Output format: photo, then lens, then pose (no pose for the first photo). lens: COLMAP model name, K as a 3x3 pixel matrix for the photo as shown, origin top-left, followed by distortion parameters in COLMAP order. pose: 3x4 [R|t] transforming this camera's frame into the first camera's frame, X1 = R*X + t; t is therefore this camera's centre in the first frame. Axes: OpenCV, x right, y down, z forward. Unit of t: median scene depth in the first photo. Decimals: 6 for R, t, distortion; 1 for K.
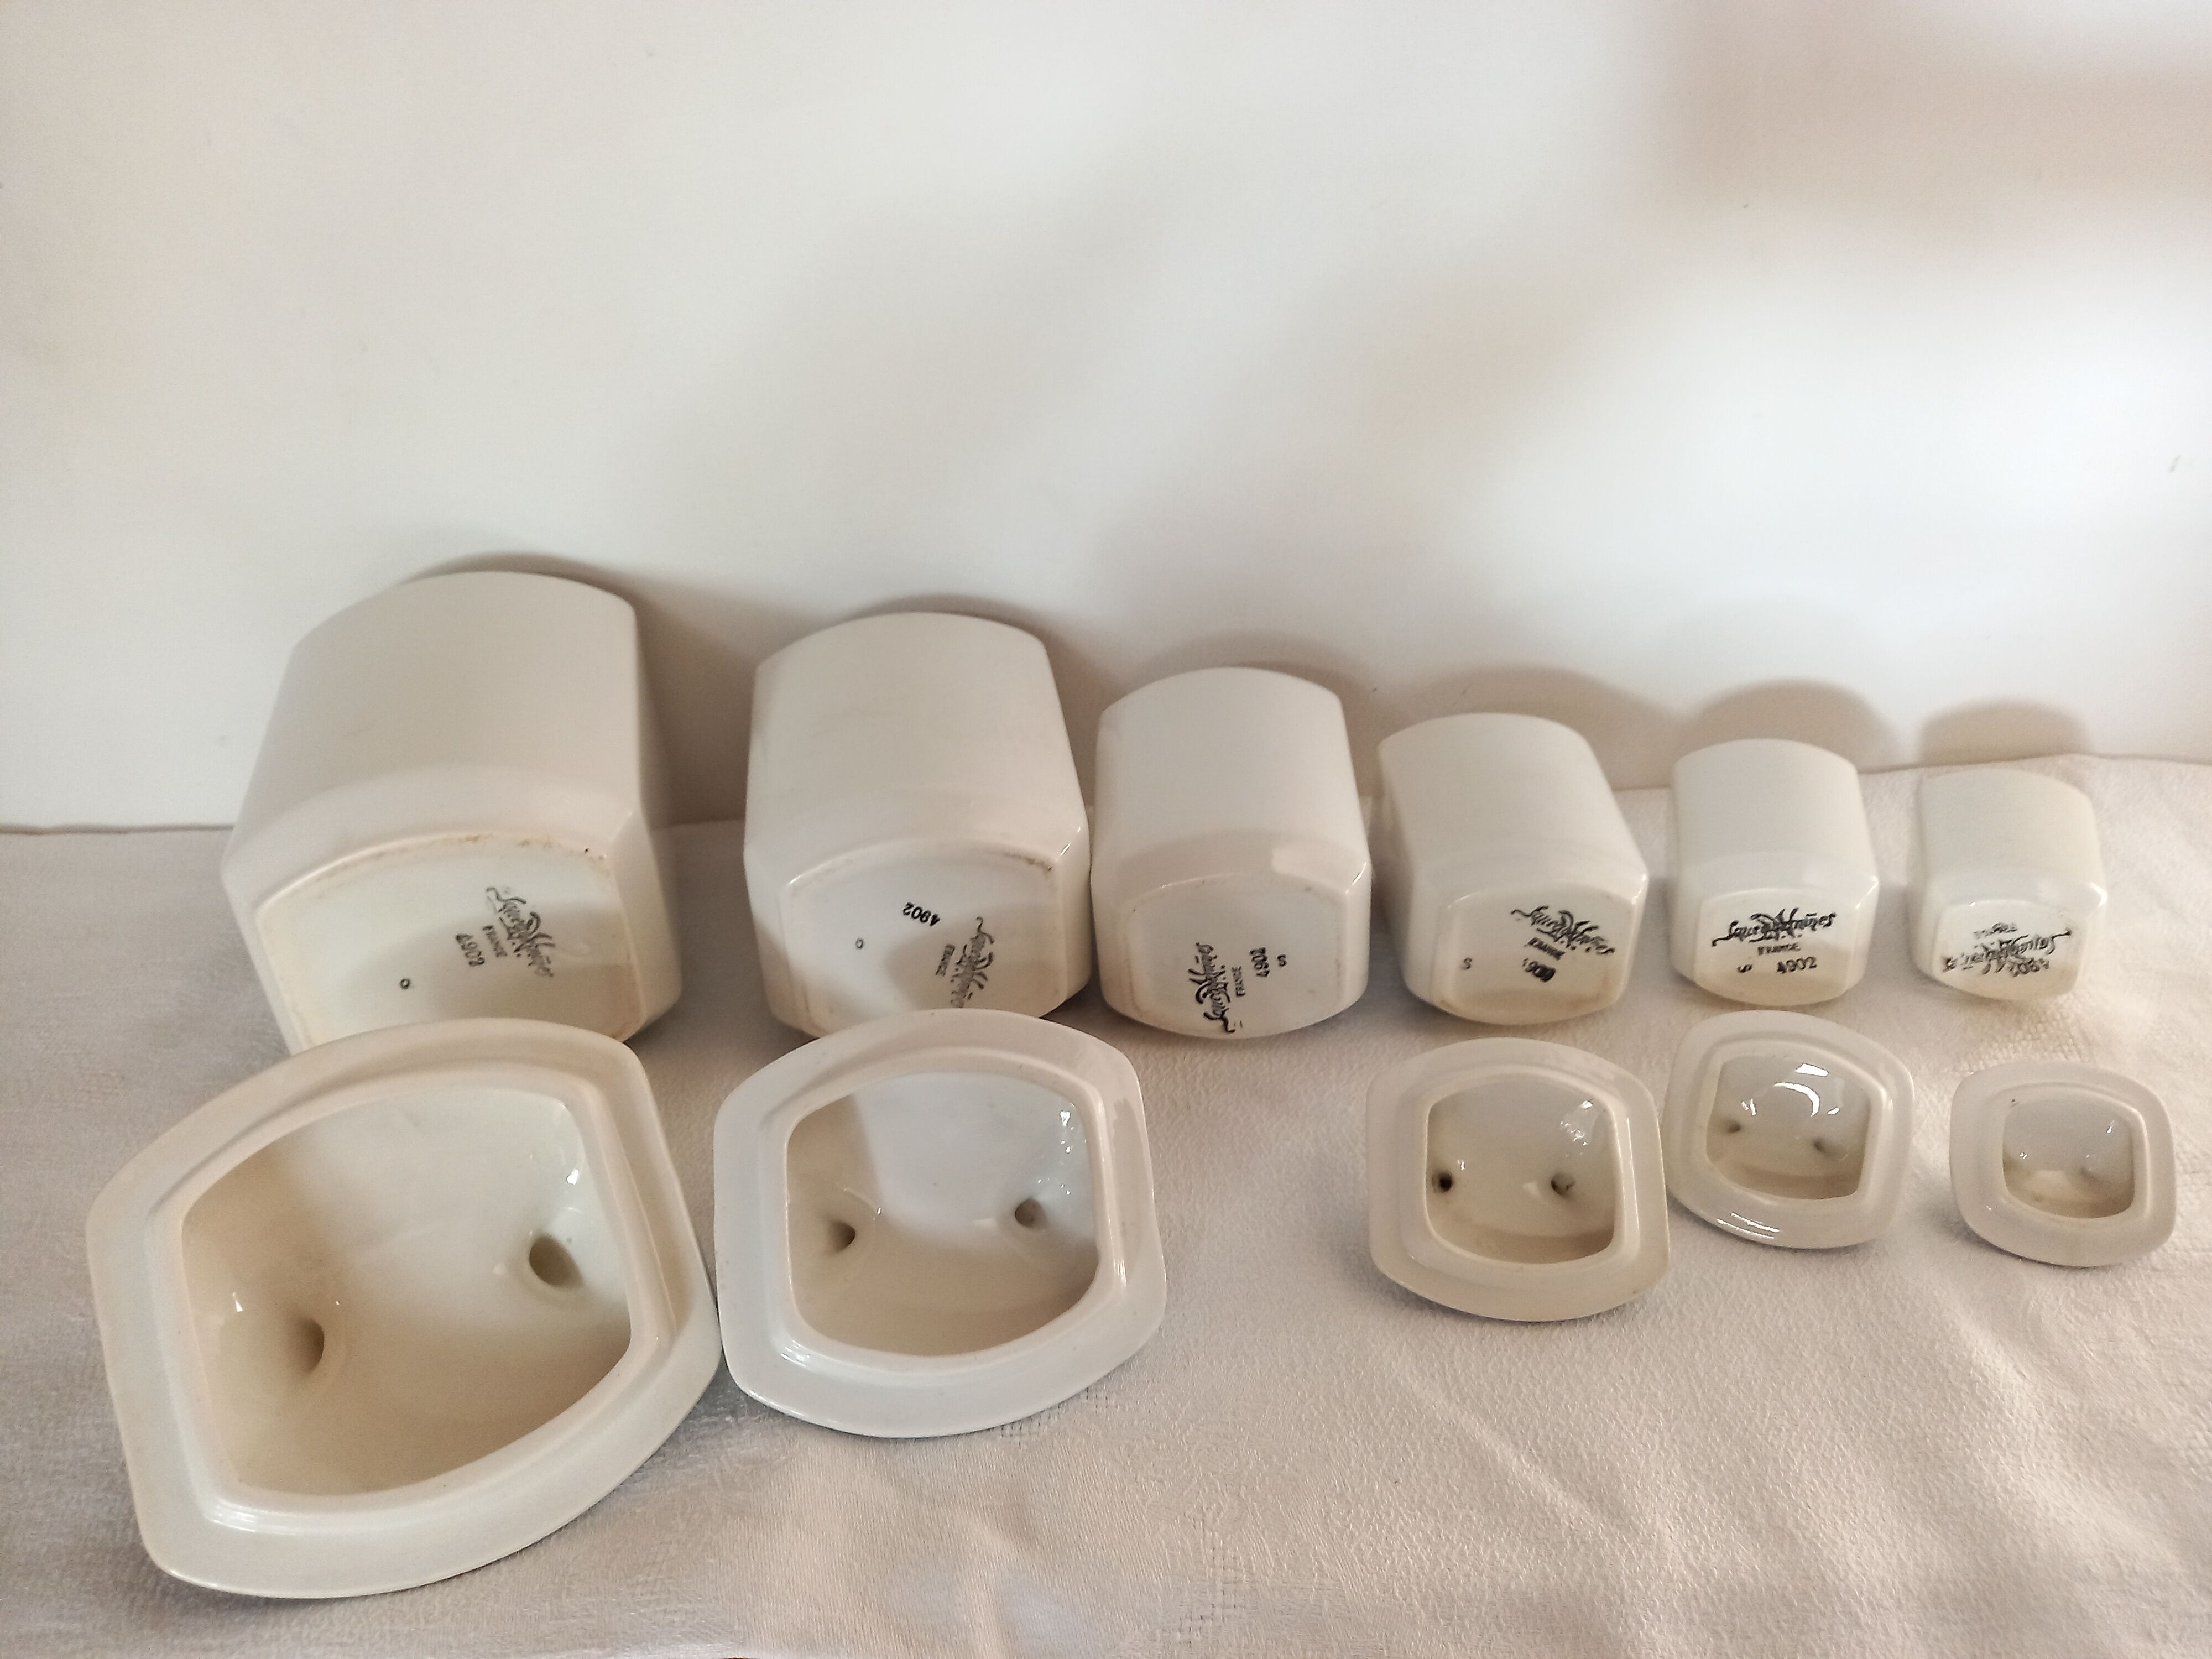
lens RADIAL K [[1593.1, 0, 1106.0], [0, 1593.1, 829.5], [0, 0, 1]] dist [0.006207, -0.002009]
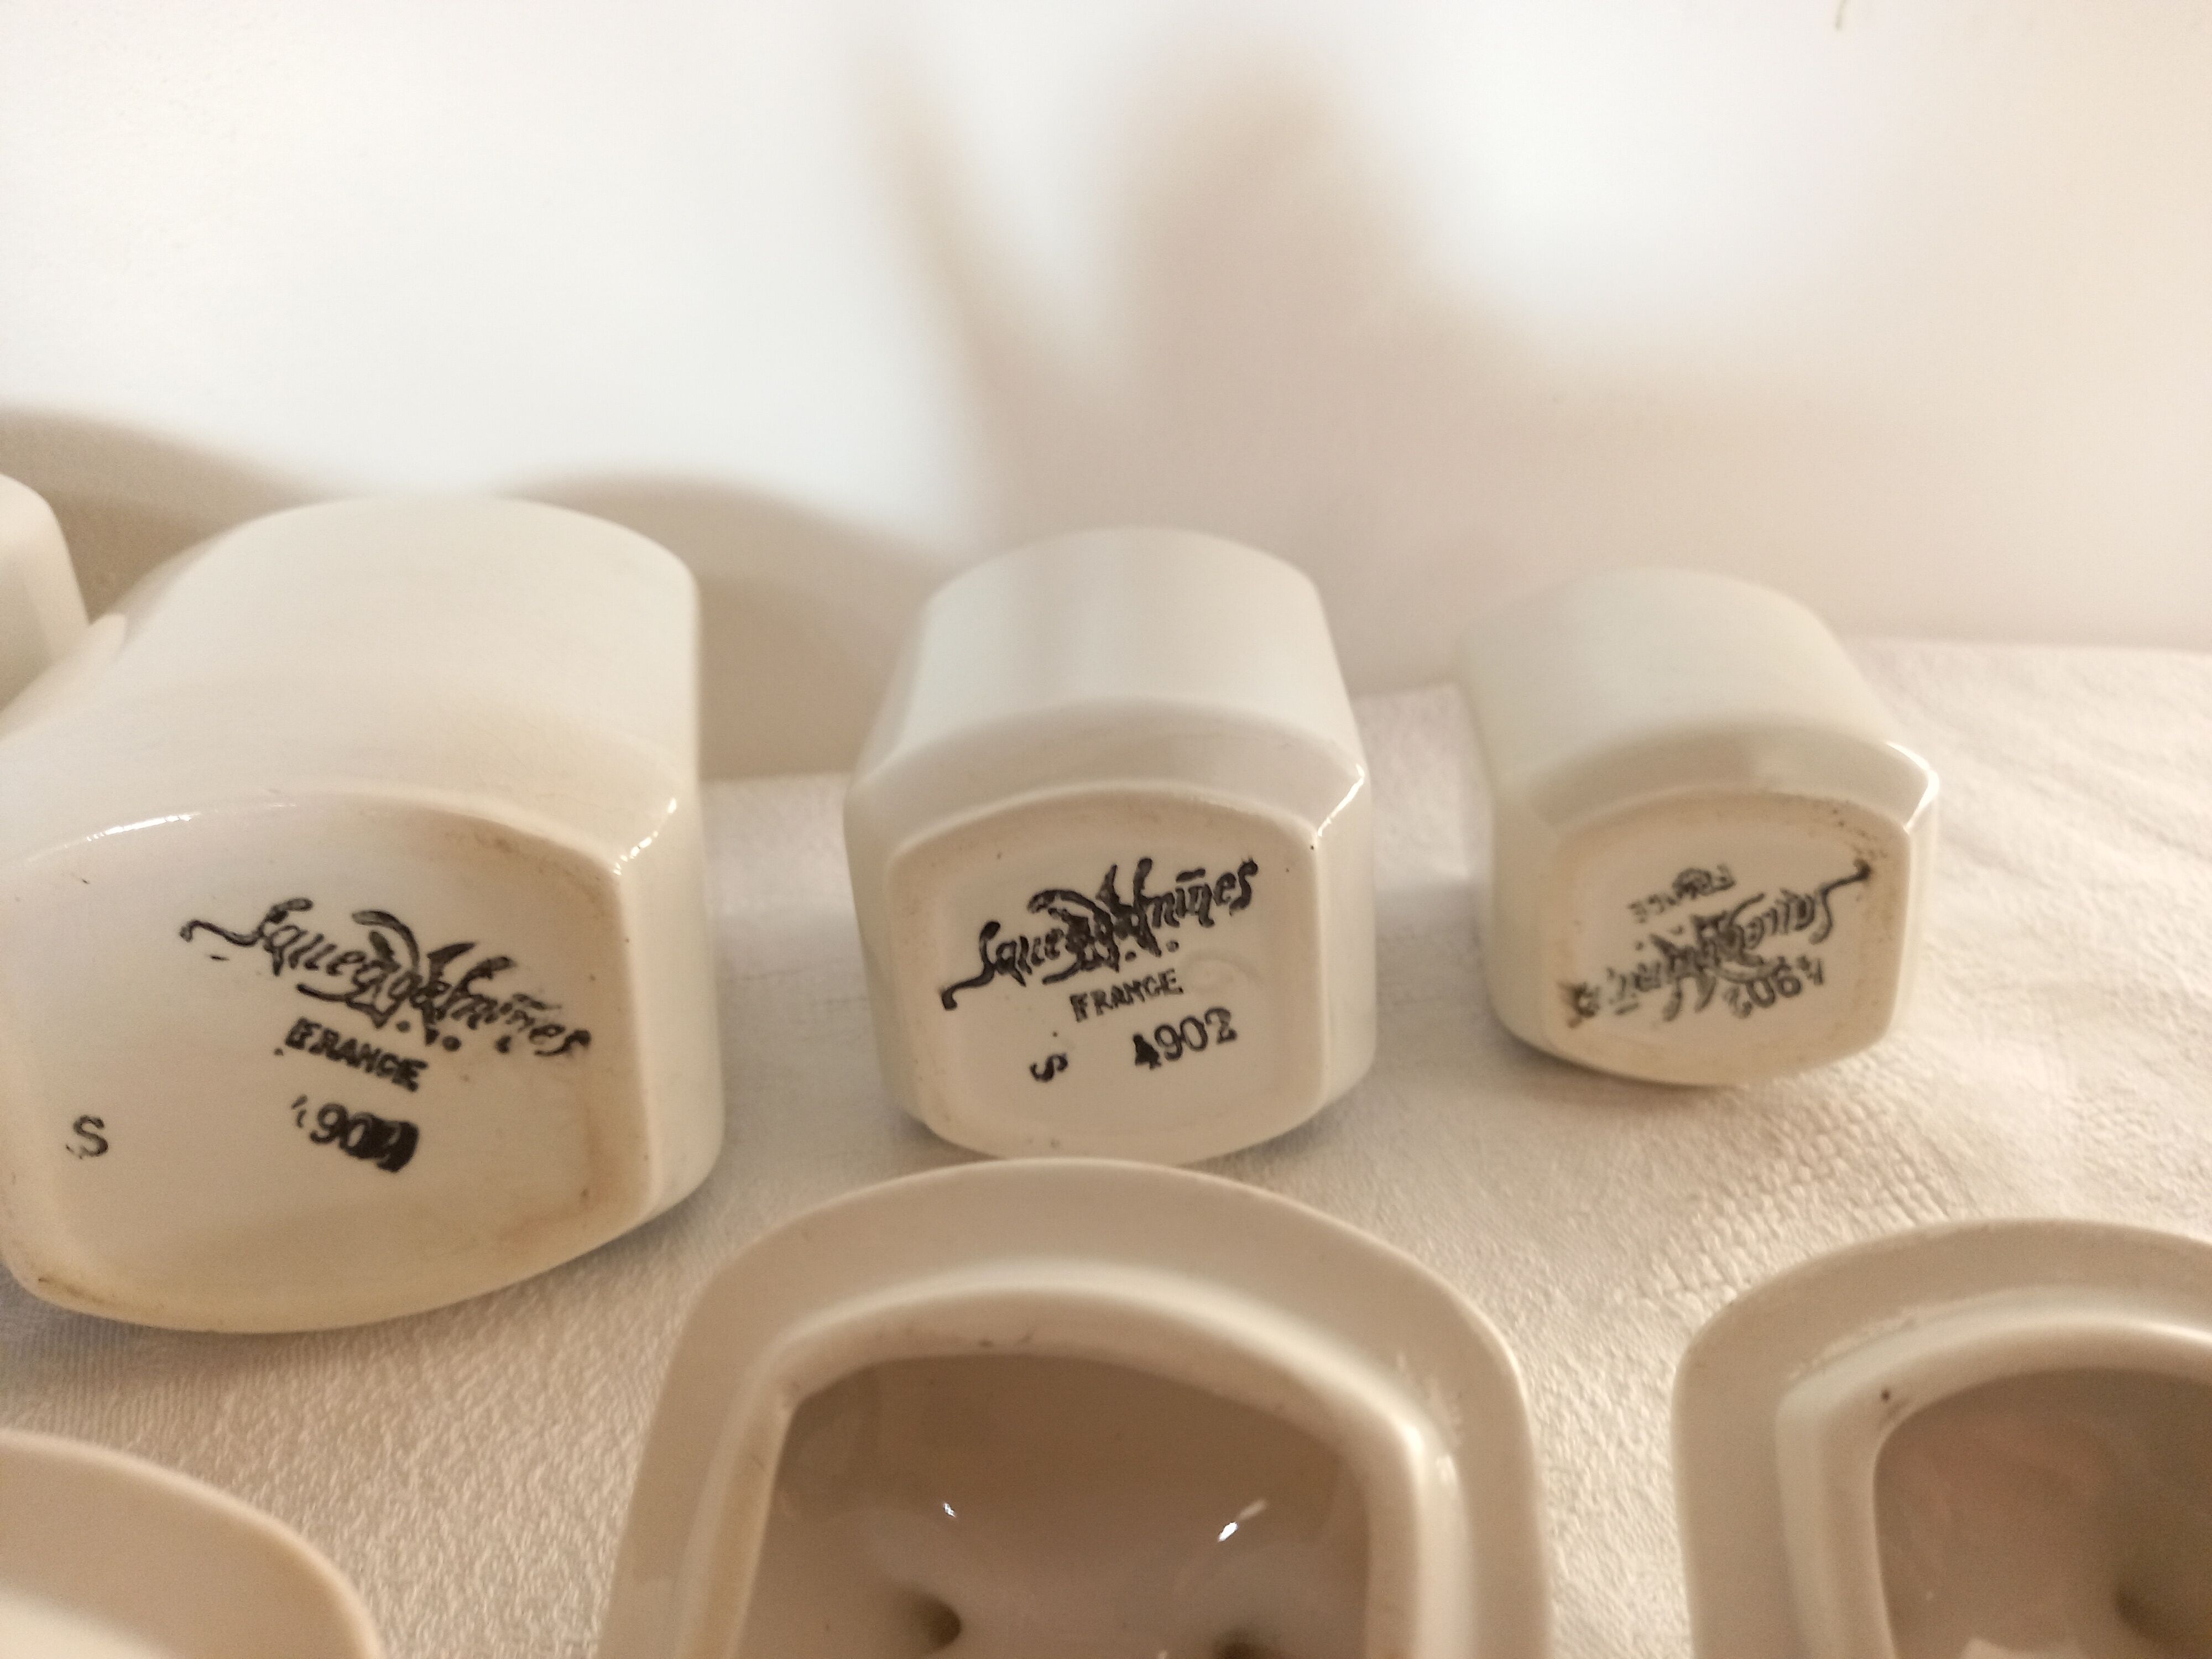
lens RADIAL K [[1671.4, 0, 1106.0], [0, 1671.4, 829.5], [0, 0, 1]] dist [0.018254, -0.003362]
pose [[0.970359, -0.066493, 0.232339, 0.337834], [0.102617, 0.983795, -0.147027, 0.092699], [-0.218798, 0.166510, 0.961458, 0.652594]]
